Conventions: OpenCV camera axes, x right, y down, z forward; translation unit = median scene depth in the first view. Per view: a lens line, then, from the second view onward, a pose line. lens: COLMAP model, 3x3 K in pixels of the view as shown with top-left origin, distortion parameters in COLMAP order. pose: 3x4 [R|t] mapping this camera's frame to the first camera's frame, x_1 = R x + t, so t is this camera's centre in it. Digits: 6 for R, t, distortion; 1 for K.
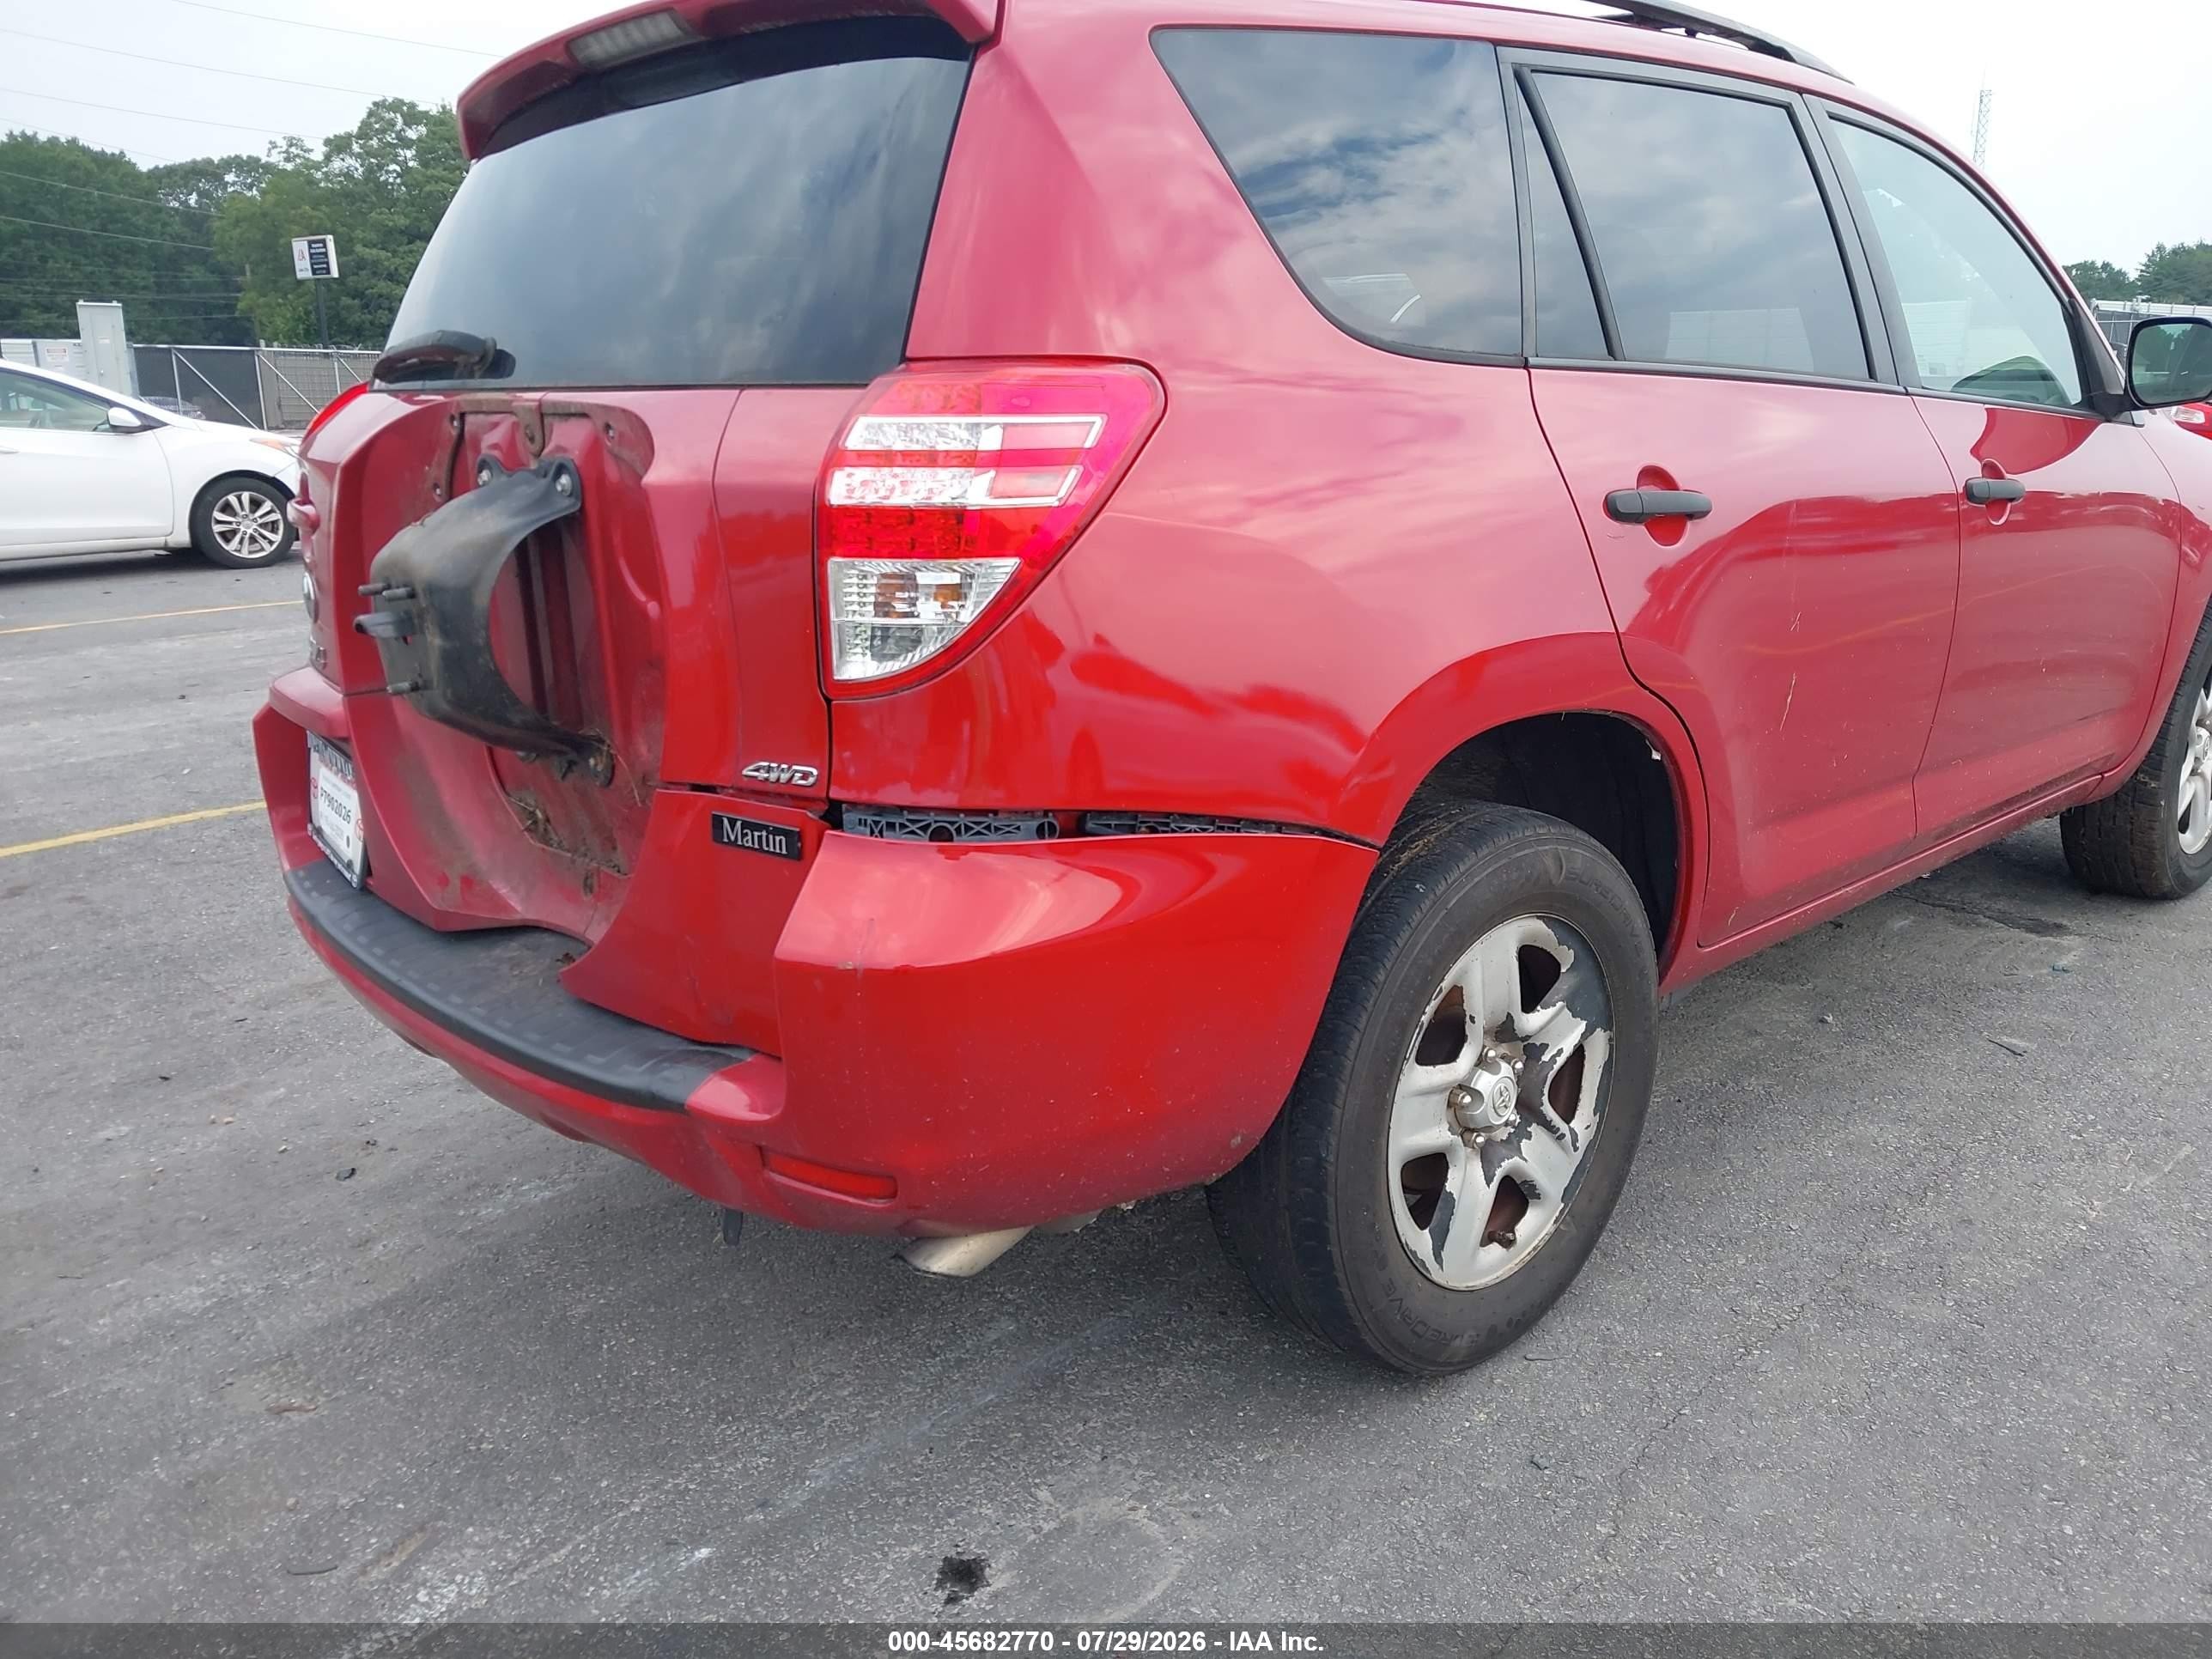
lens RADIAL K [[1785.5, 0, 1113.6], [0, 1785.5, 852.4], [0, 0, 1]] dist [0.010005, -0.006489]
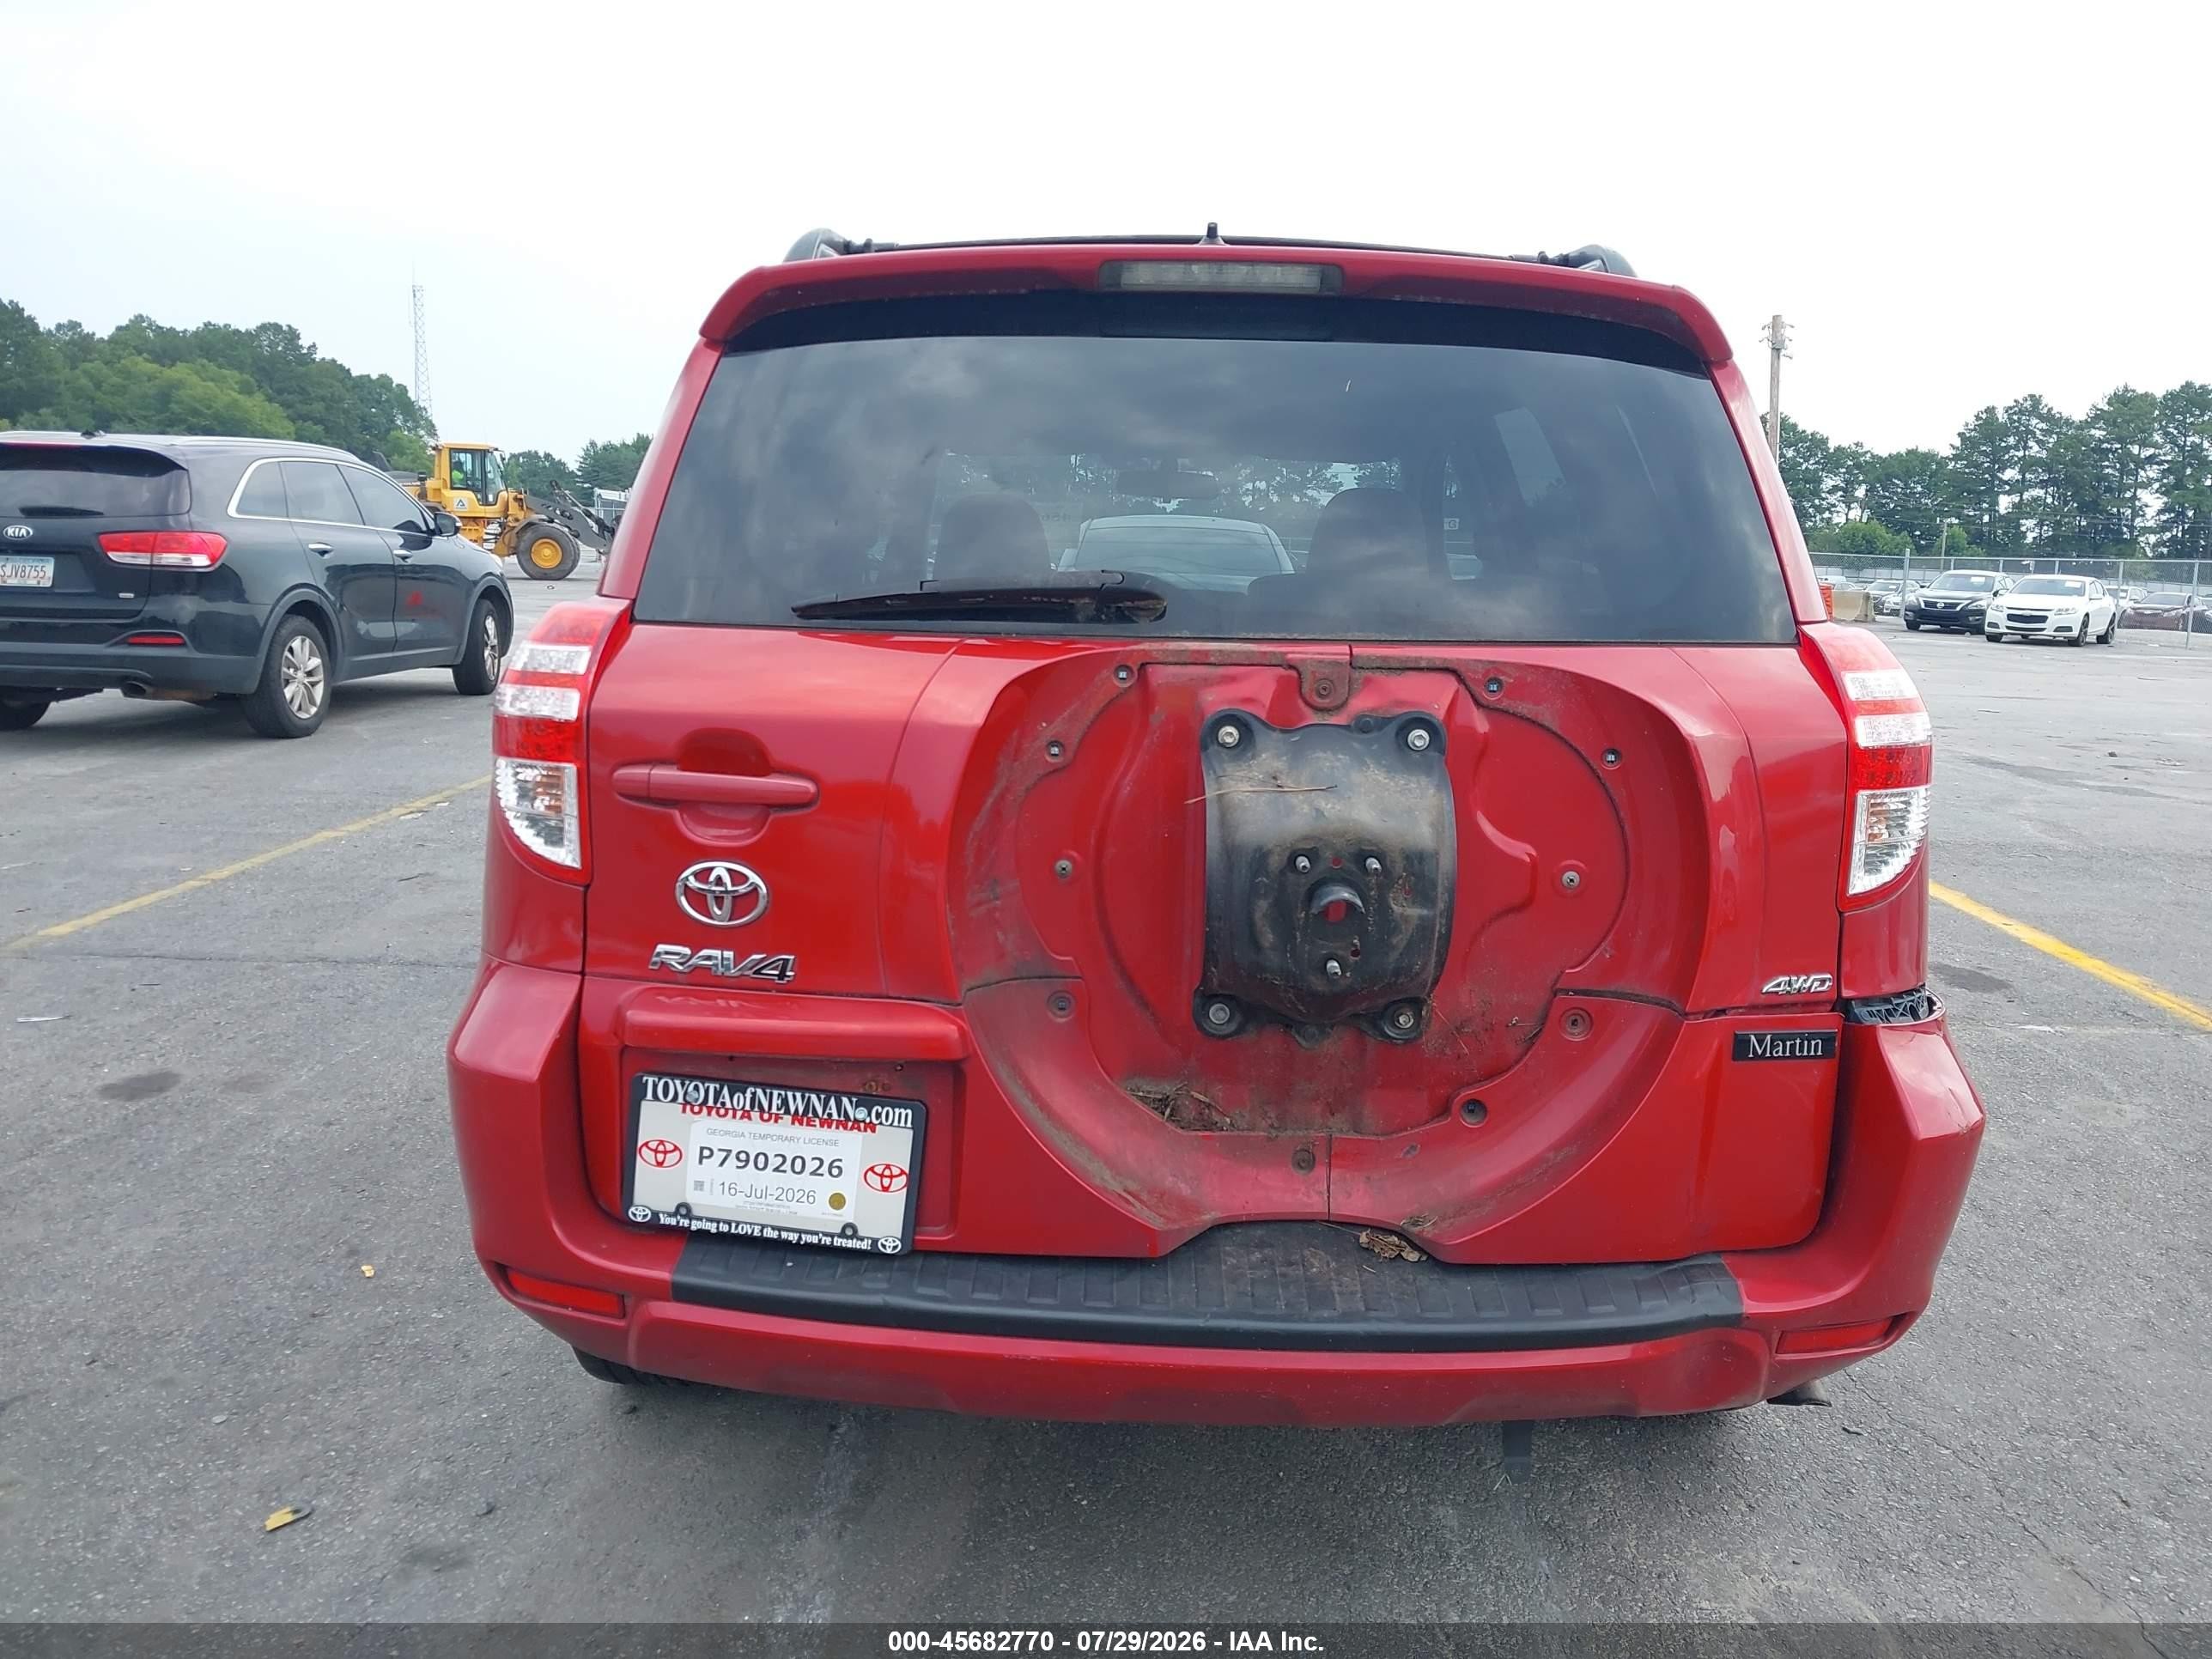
lens RADIAL K [[1774.6, 0, 1119.7], [0, 1774.6, 830.9], [0, 0, 1]] dist [0.031308, -0.014162]
pose [[0.674265, -0.089019, 0.733105, -0.981213], [0.161815, 0.986393, -0.029053, -0.134069], [-0.720544, 0.138217, 0.679495, 0.402202]]
